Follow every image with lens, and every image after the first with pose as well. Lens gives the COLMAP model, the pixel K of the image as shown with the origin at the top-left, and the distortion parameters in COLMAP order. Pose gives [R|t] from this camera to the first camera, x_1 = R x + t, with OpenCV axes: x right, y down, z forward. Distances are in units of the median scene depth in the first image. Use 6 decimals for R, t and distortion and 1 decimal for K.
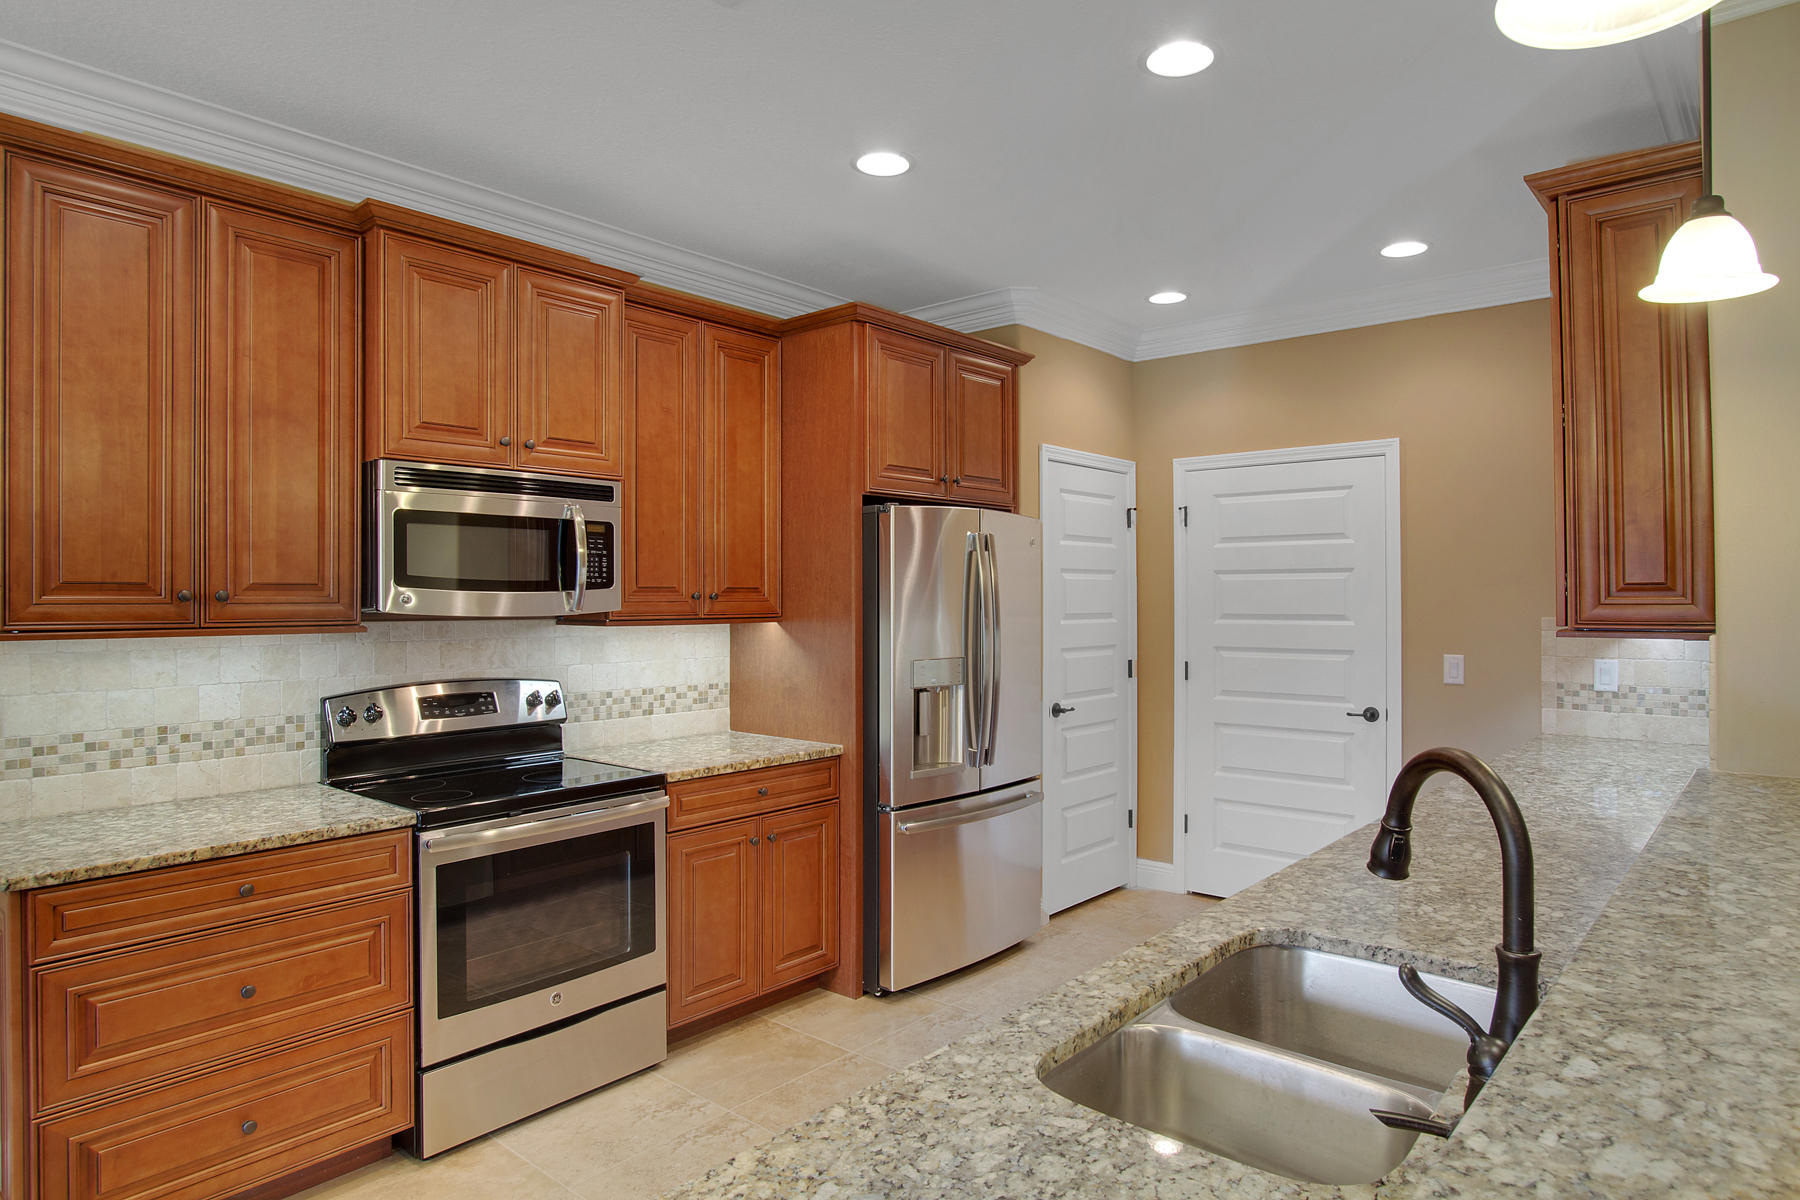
lens RADIAL K [[1043.8, 0, 917.2], [0, 1043.8, 598.4], [0, 0, 1]] dist [-0.009755, 0.002218]
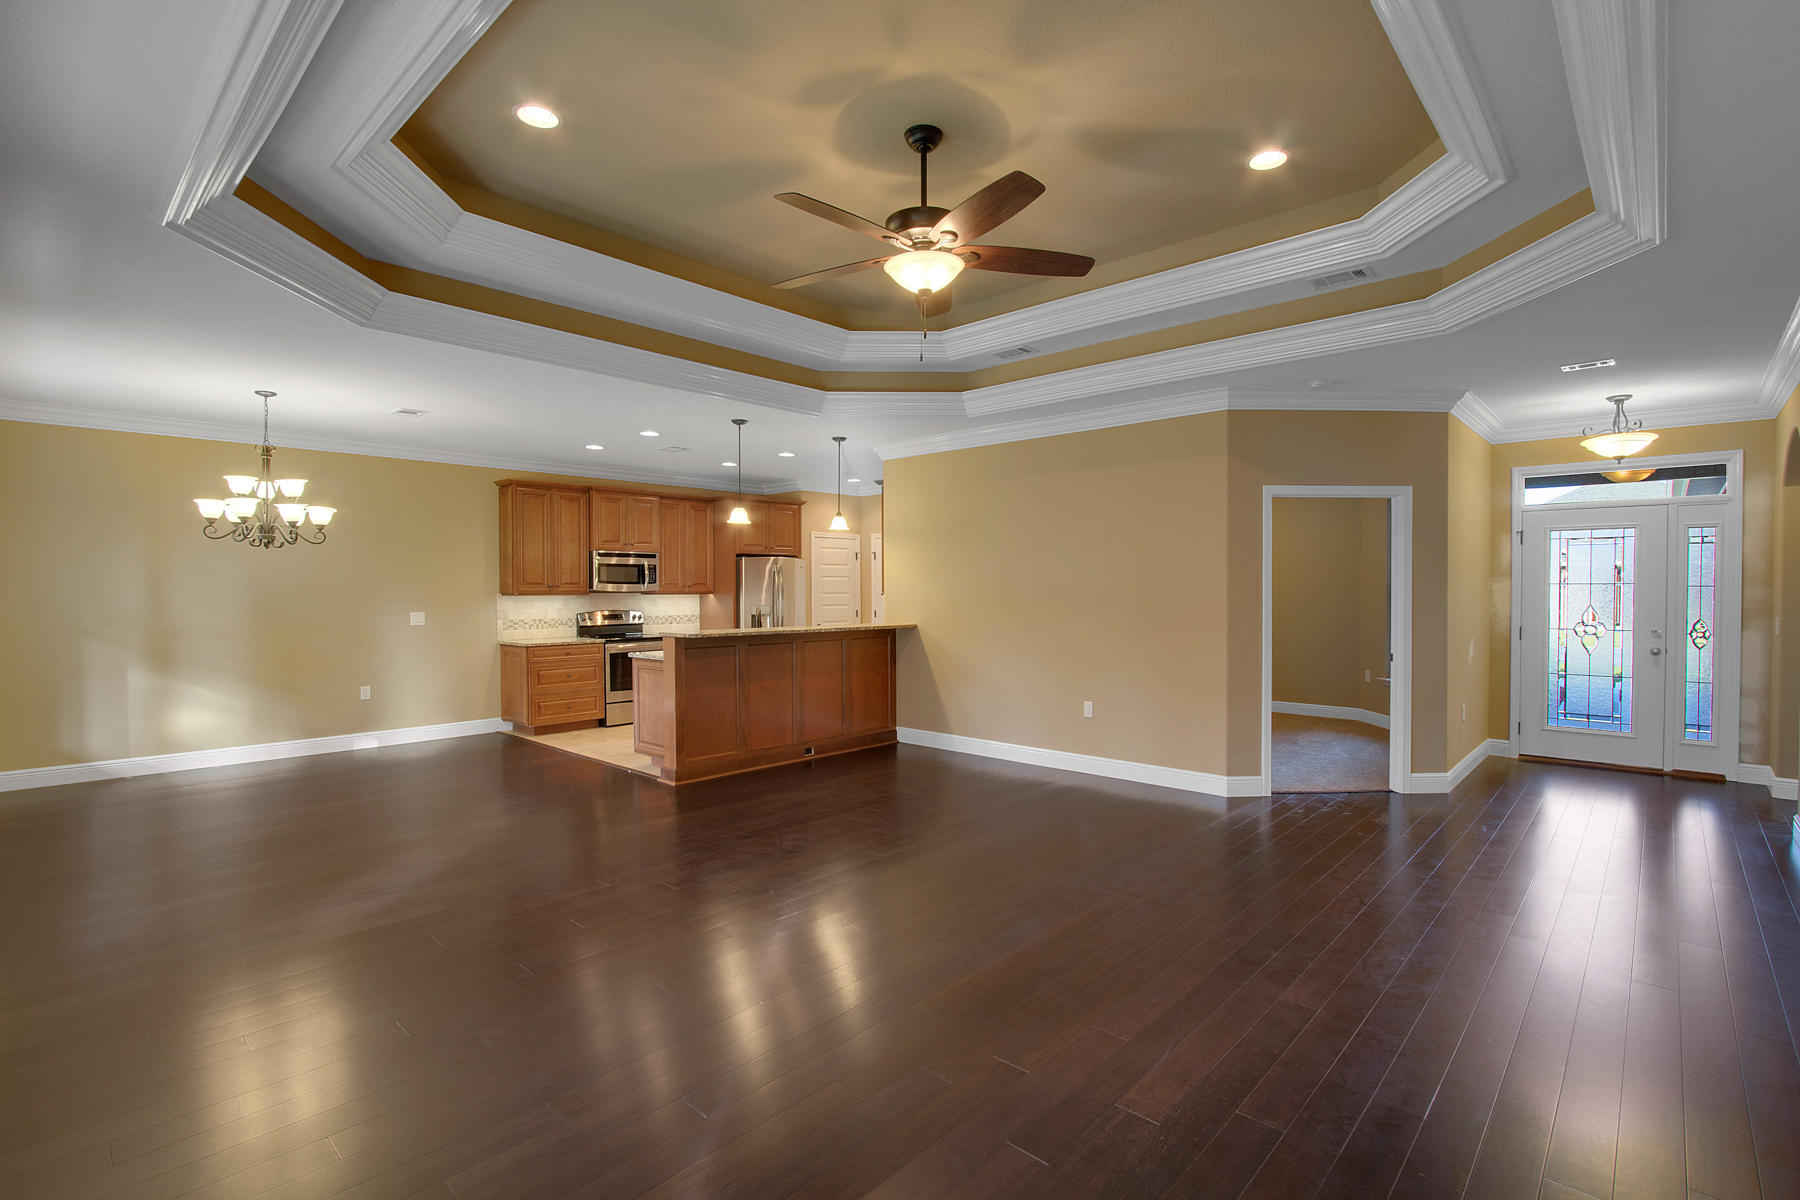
lens RADIAL K [[830.5, 0, 915.5], [0, 830.5, 600.8], [0, 0, 1]] dist [-0.012979, 0.000419]
pose [[0.999358, -0.002420, -0.035749, 0.682347], [0.002854, 0.999923, 0.012089, 0.017299], [0.035717, -0.012183, 0.999288, -1.762825]]
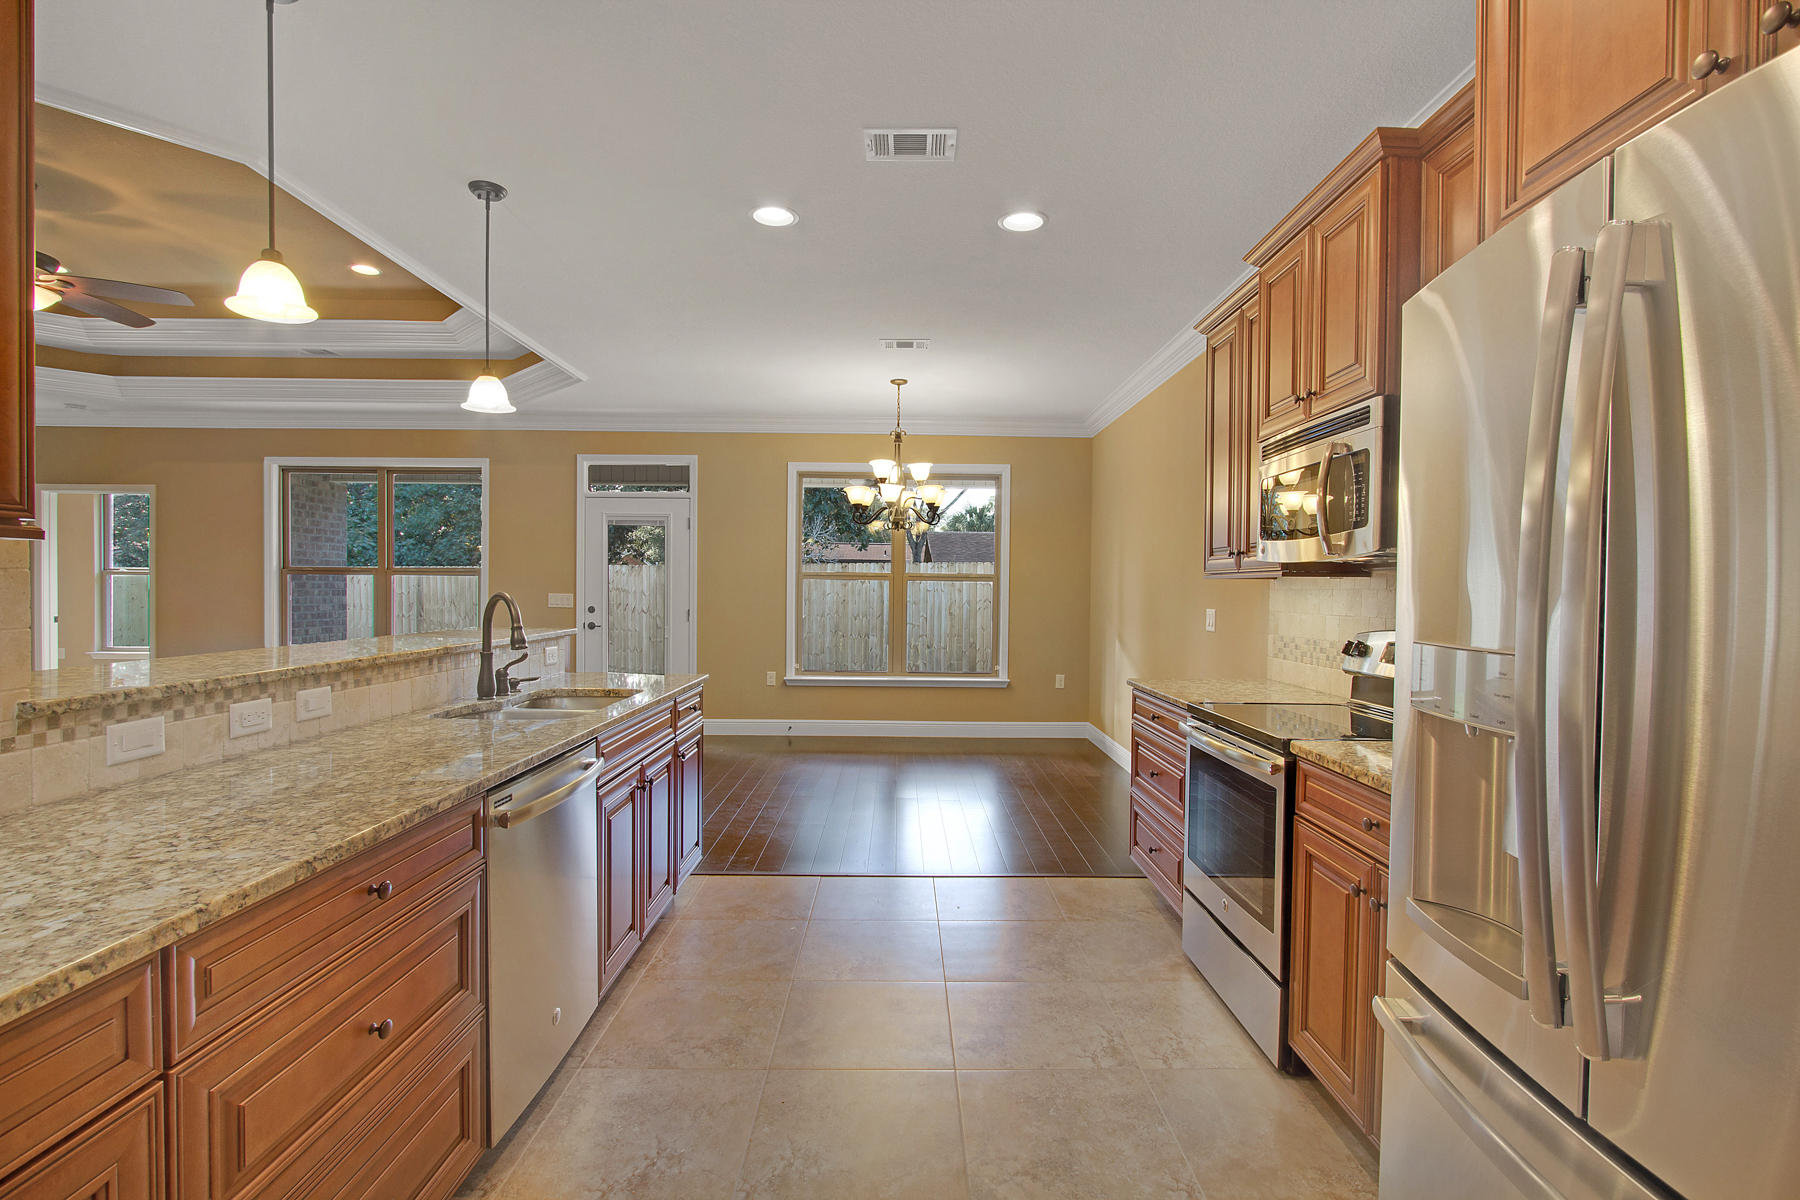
lens RADIAL K [[842.4, 0, 900.0], [0, 842.4, 600.0], [0, 0, 1]] dist [-0.004516, -0.000086]
pose [[-0.765339, 0.001049, -0.643627, 0.443324], [-0.012519, 0.999785, 0.016517, 0.044602], [0.643506, 0.020699, -0.765161, 1.309479]]
